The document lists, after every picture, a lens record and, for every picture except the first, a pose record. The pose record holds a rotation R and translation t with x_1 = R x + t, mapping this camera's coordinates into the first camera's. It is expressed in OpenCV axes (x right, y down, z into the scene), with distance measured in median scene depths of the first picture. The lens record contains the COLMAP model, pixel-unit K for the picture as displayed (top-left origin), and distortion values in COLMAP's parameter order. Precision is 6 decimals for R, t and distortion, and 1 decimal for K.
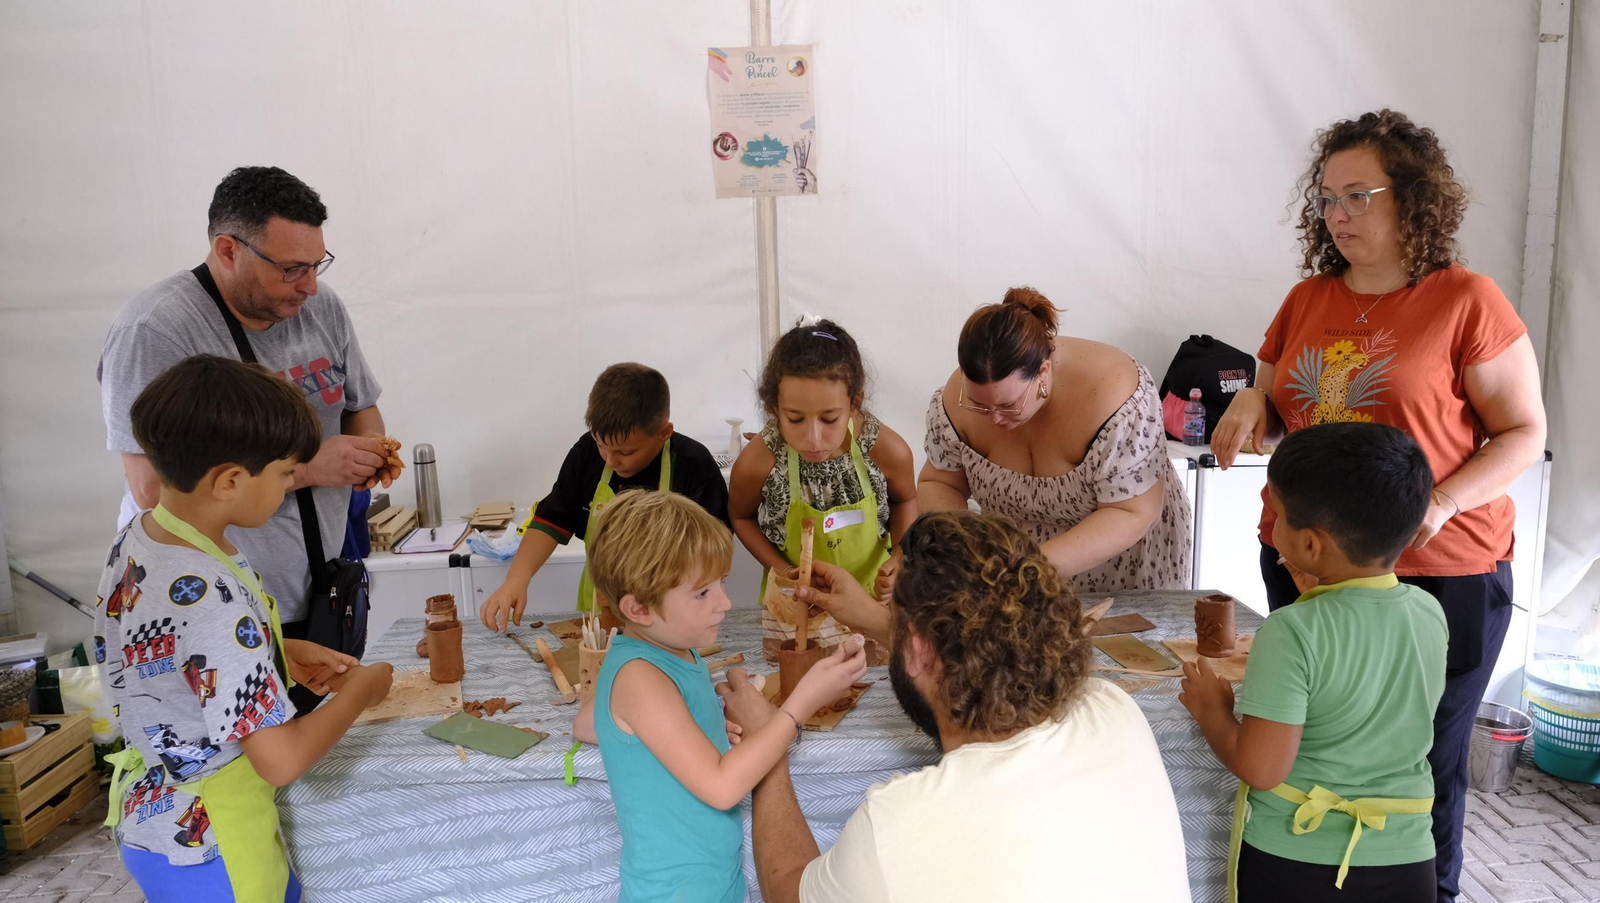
lens RADIAL K [[1109.6, 0, 800.0], [0, 1109.6, 451.5], [0, 0, 1]] dist [-0.011396, -0.004883]
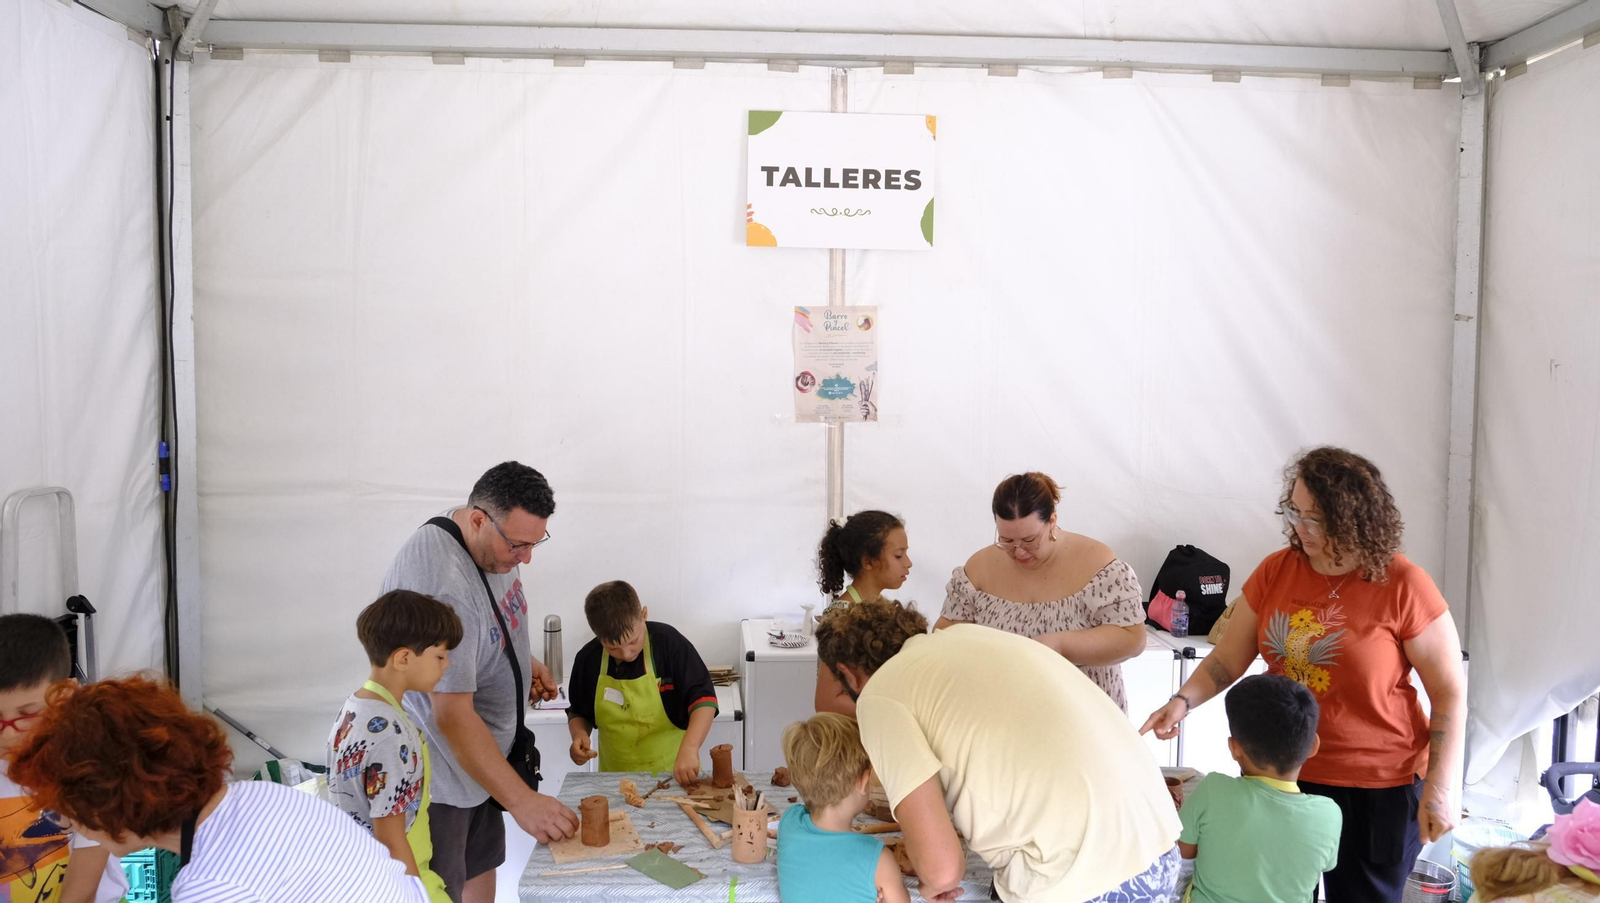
lens RADIAL K [[1109.6, 0, 800.0], [0, 1109.6, 451.5], [0, 0, 1]] dist [-0.011396, -0.004883]
pose [[0.999498, 0.031539, -0.002860, -0.067269], [-0.031667, 0.994640, -0.098425, -0.074151], [-0.000259, 0.098466, 0.995140, -0.239673]]
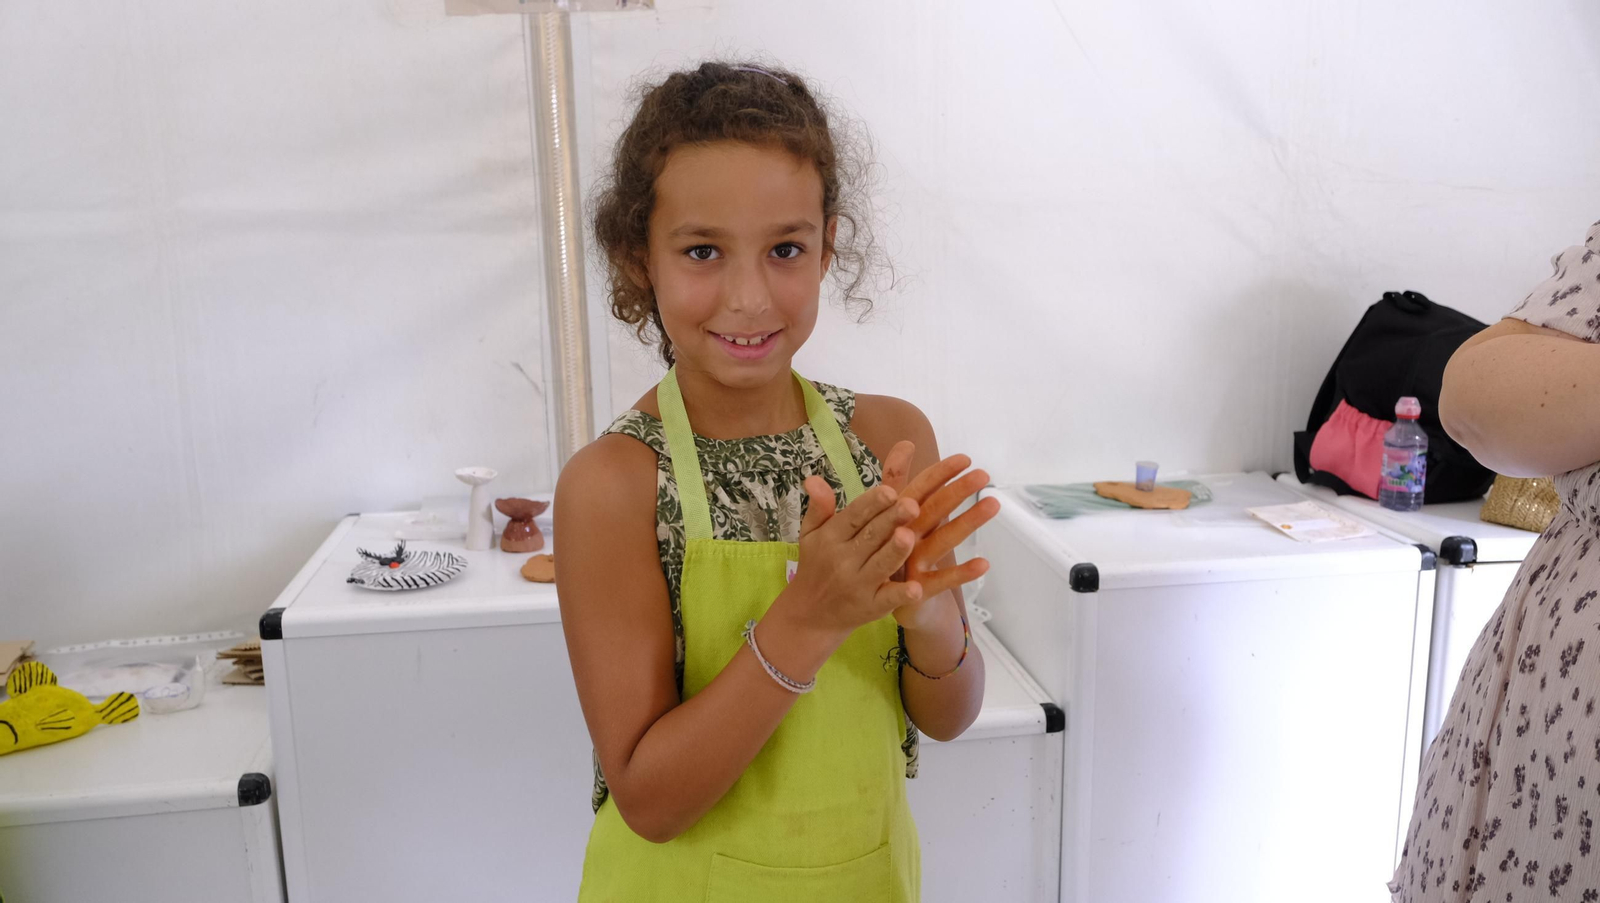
lens RADIAL K [[1247.9, 0, 800.0], [0, 1247.9, 451.5], [0, 0, 1]] dist [0.000816, -0.000058]
pose [[0.997450, -0.011122, 0.070497, 0.039803], [0.010041, 0.999827, 0.015665, -0.042948], [-0.070659, -0.014917, 0.997389, 0.441511]]
